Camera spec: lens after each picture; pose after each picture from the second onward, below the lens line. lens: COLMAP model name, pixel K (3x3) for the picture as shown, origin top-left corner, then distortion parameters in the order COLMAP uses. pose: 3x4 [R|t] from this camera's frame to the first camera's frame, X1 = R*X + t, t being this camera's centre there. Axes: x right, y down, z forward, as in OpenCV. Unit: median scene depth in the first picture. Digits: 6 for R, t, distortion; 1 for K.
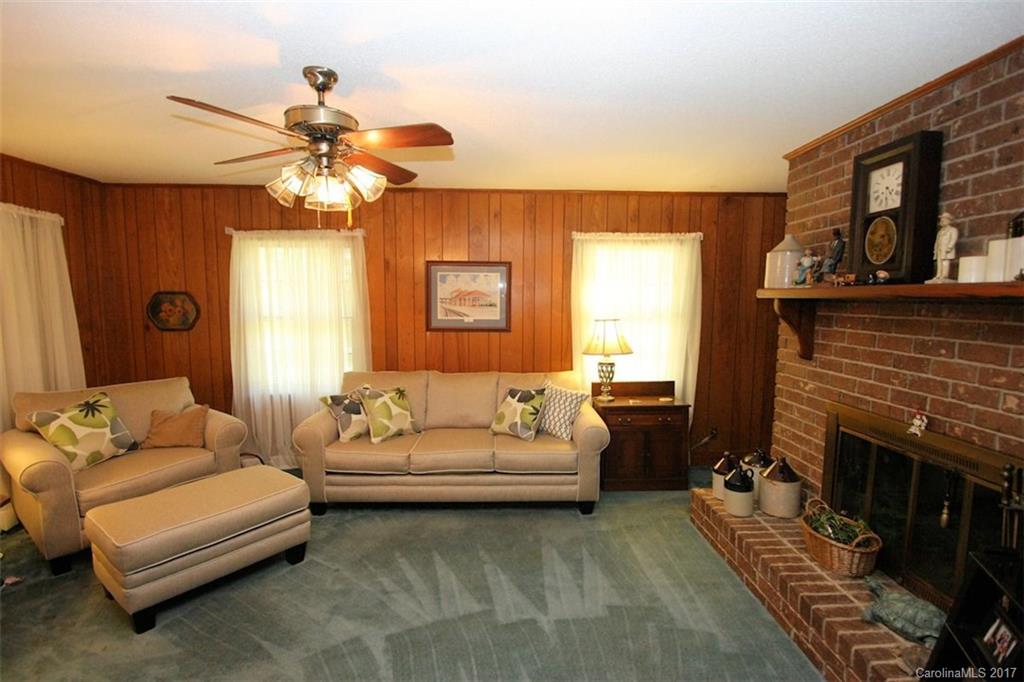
lens RADIAL K [[476.4, 0, 519.7], [0, 476.4, 349.3], [0, 0, 1]] dist [0.009964, -0.015166]
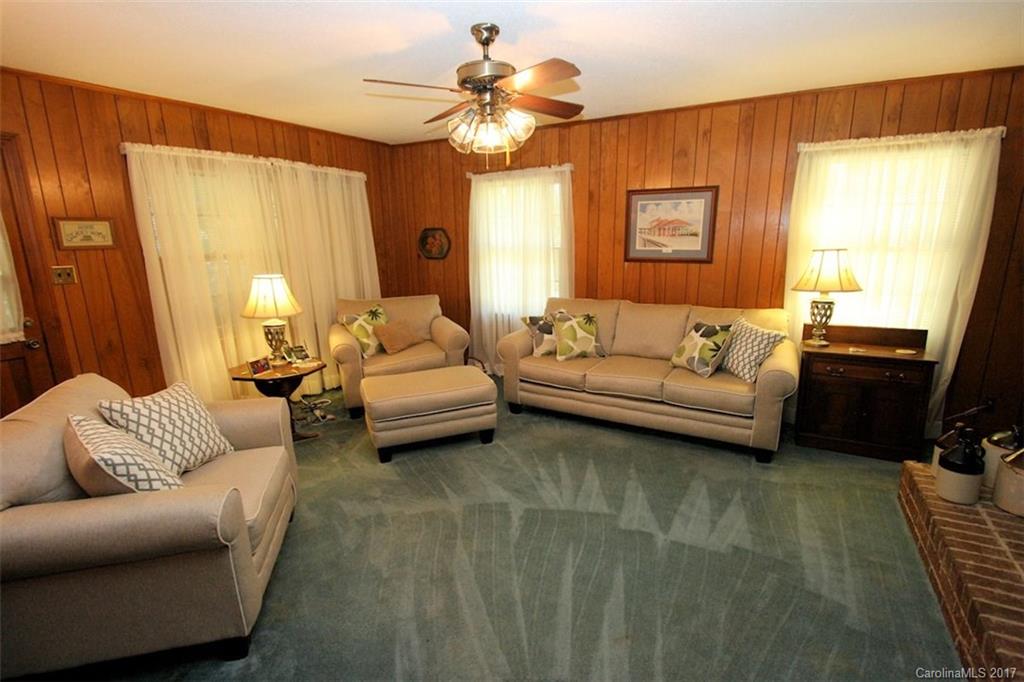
lens RADIAL K [[476.4, 0, 519.7], [0, 476.4, 349.3], [0, 0, 1]] dist [0.009964, -0.015166]
pose [[0.857059, 0.103654, -0.504683, 0.184619], [-0.033640, 0.988721, 0.145940, 0.008000], [0.514118, -0.108102, 0.850880, -0.010490]]
